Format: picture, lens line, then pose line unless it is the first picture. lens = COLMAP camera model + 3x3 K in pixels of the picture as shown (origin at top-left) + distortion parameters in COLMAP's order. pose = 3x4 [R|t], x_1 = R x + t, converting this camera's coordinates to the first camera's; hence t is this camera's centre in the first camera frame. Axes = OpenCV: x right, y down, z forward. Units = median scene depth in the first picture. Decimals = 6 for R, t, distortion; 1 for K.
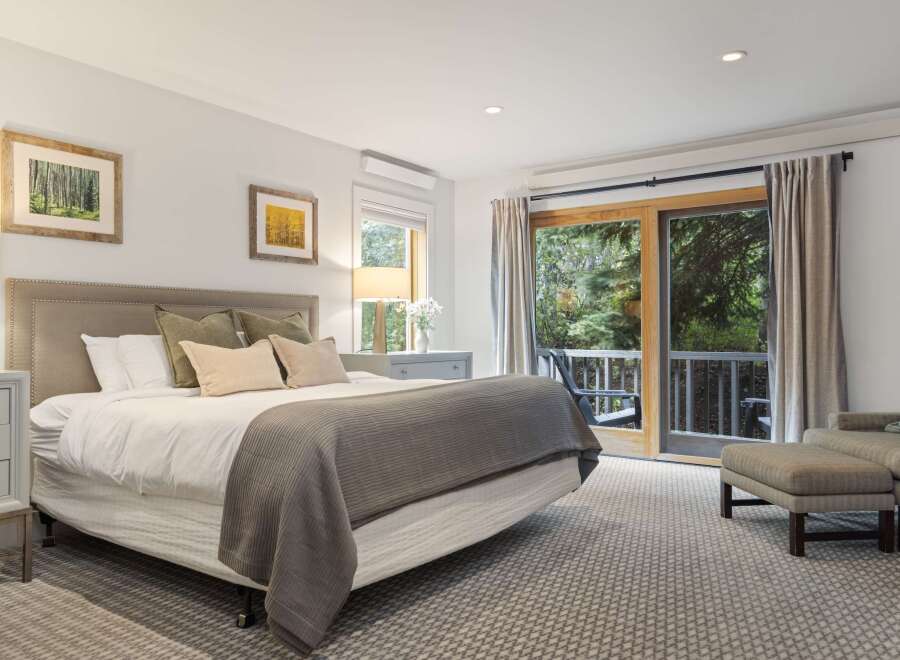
lens RADIAL K [[683.1, 0, 452.6], [0, 683.1, 328.0], [0, 0, 1]] dist [0.016646, 0.000339]
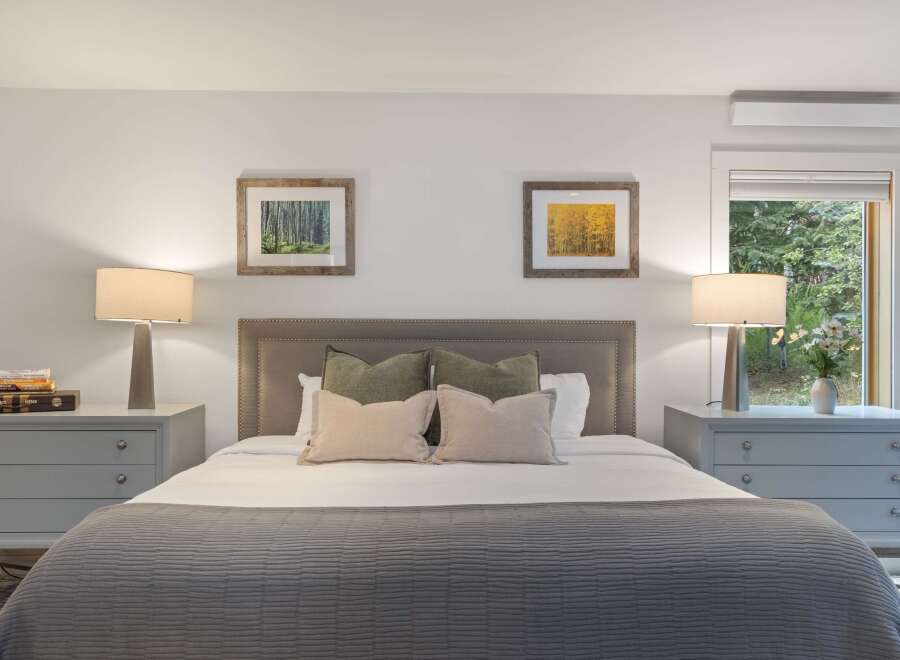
lens RADIAL K [[688.6, 0, 450.6], [0, 688.6, 334.2], [0, 0, 1]] dist [0.006968, -0.002141]
pose [[0.584991, 0.004249, -0.811028, 0.285892], [-0.002501, 0.999991, 0.003435, -0.038260], [0.811036, 0.000019, 0.584997, 0.465856]]
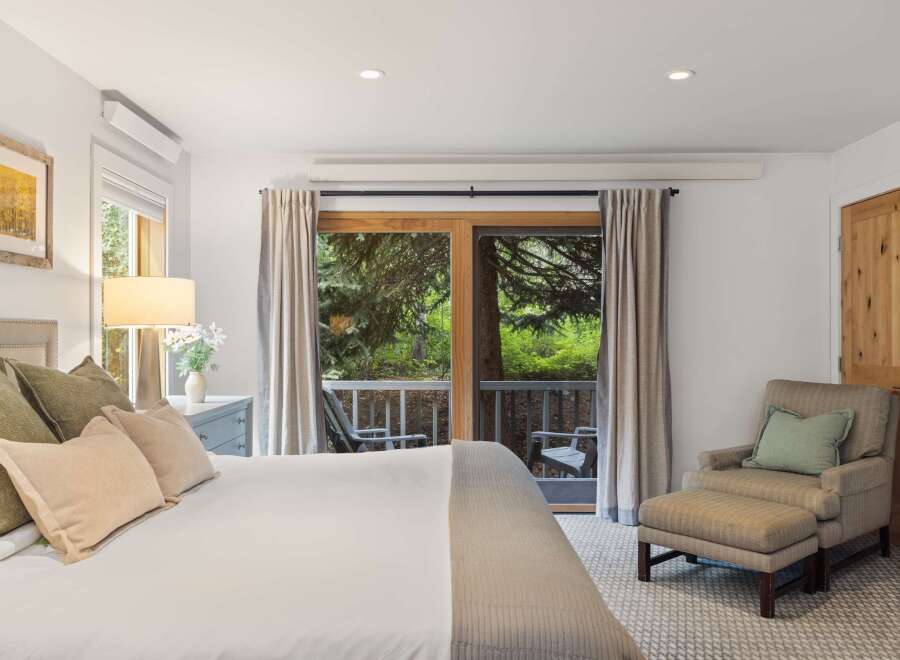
lens RADIAL K [[735.8, 0, 445.9], [0, 735.8, 330.3], [0, 0, 1]] dist [0.003805, 0.015860]
pose [[0.815869, 0.004595, 0.578218, -0.313423], [-0.003979, 0.999989, -0.002331, -0.041476], [-0.578223, -0.000399, 0.815879, 0.297288]]
